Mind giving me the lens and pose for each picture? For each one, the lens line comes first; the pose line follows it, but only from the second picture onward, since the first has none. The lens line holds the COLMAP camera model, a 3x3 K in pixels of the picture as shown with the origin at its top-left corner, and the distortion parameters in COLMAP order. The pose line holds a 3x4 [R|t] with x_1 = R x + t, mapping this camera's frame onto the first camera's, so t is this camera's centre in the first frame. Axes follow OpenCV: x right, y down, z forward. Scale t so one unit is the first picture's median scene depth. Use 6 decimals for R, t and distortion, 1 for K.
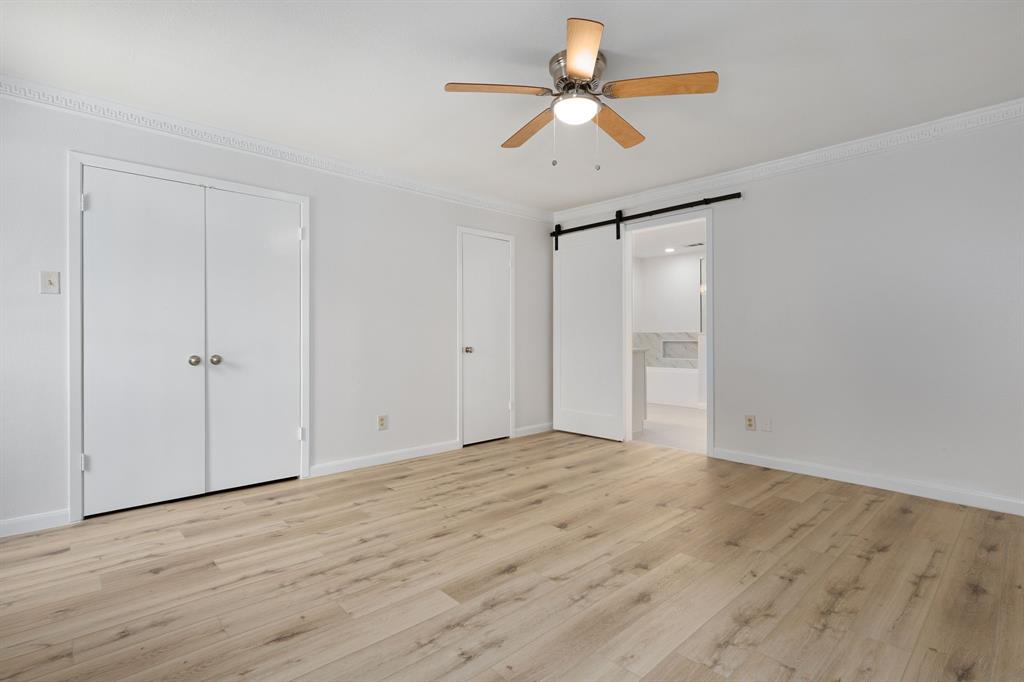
lens RADIAL K [[483.4, 0, 511.4], [0, 483.4, 336.7], [0, 0, 1]] dist [-0.003034, 0.000411]
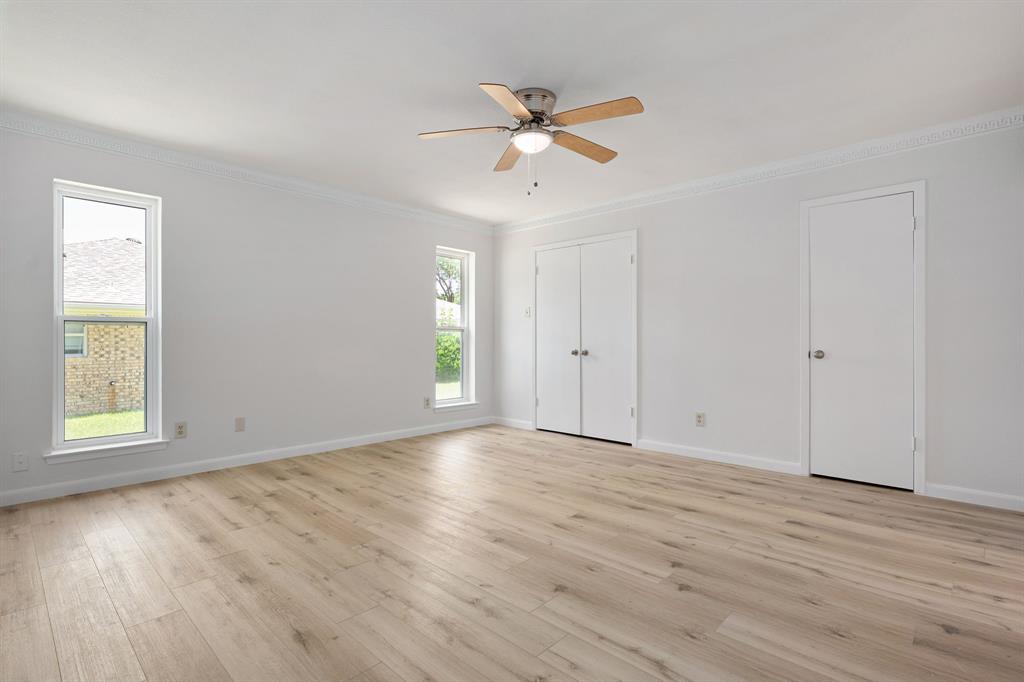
lens RADIAL K [[483.4, 0, 505.6], [0, 483.4, 340.0], [0, 0, 1]] dist [-0.003034, 0.000411]
pose [[0.071948, 0.003216, -0.997403, 0.962747], [0.000195, 0.999995, 0.003239, 0.001078], [0.997408, -0.000427, 0.071947, 0.641535]]
